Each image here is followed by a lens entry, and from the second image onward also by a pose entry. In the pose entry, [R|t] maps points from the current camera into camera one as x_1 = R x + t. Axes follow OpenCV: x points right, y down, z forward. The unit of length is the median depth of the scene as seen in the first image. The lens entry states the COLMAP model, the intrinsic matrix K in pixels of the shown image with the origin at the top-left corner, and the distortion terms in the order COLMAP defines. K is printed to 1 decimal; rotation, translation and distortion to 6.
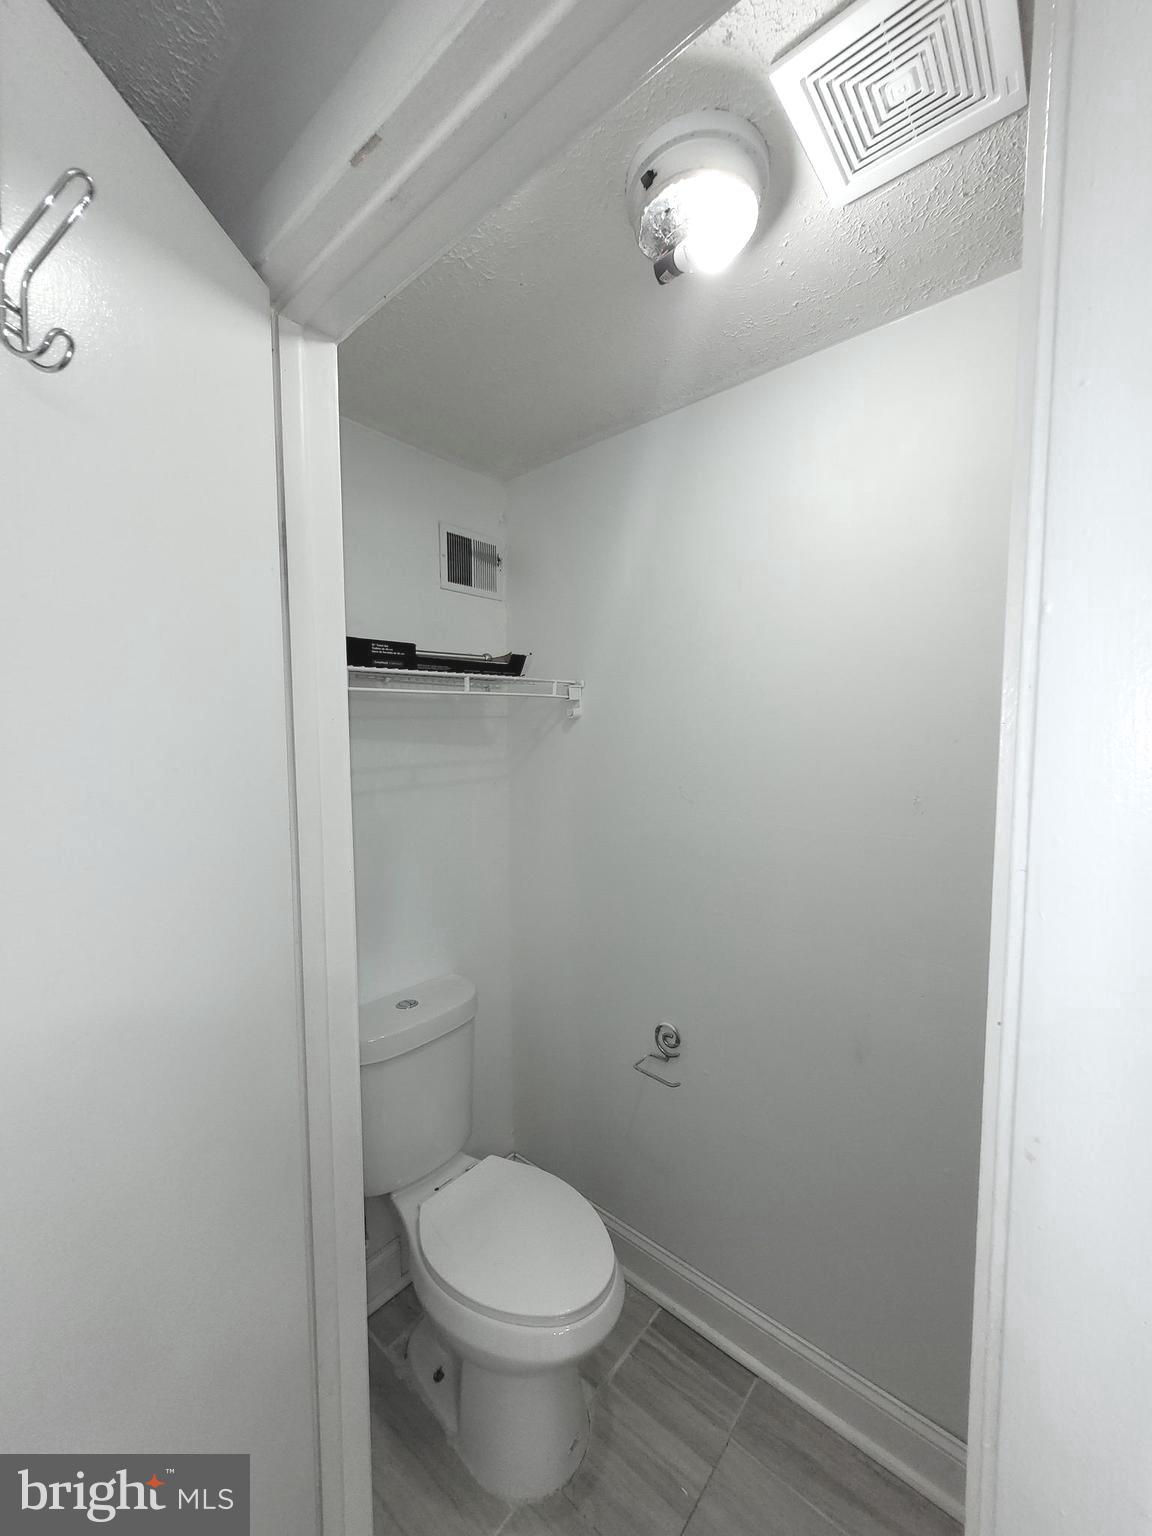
lens RADIAL K [[599.2, 0, 578.0], [0, 599.2, 769.1], [0, 0, 1]] dist [-0.002080, -0.000101]
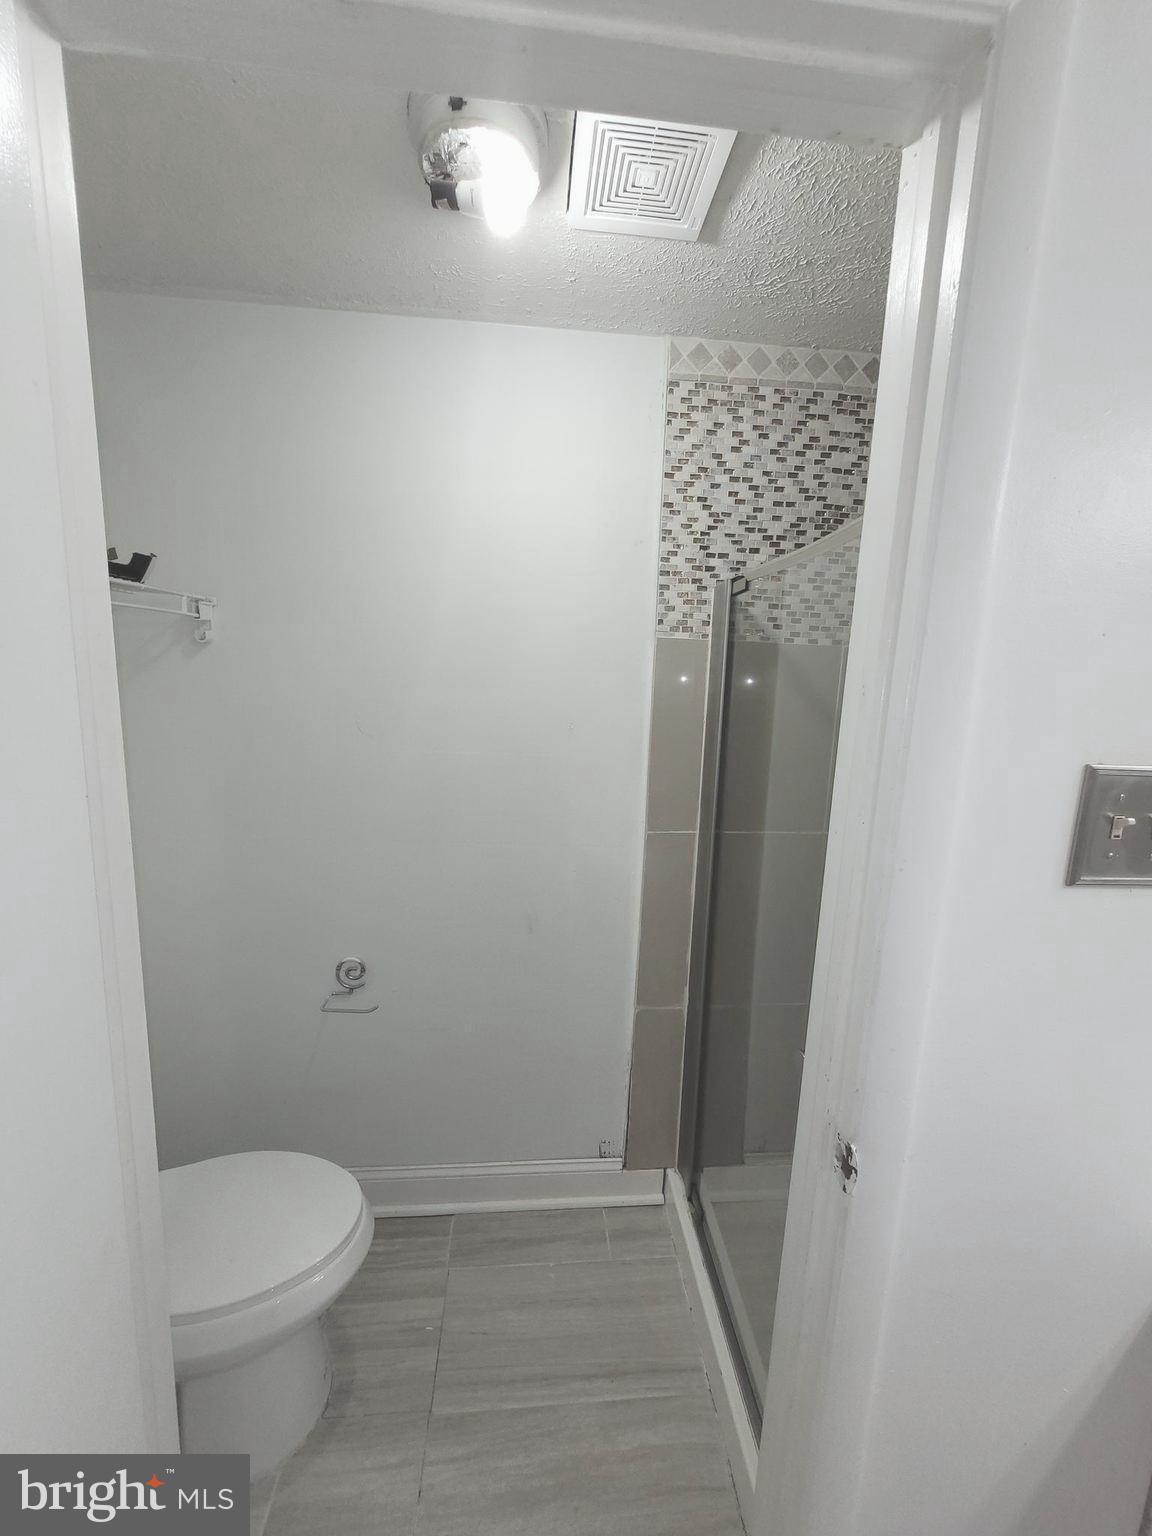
lens RADIAL K [[599.2, 0, 586.3], [0, 599.2, 769.1], [0, 0, 1]] dist [-0.002080, -0.000101]
pose [[0.698041, -0.078930, 0.711695, -0.319358], [0.002126, 0.994130, 0.108168, 0.001705], [-0.716055, -0.073992, 0.694111, 0.049411]]
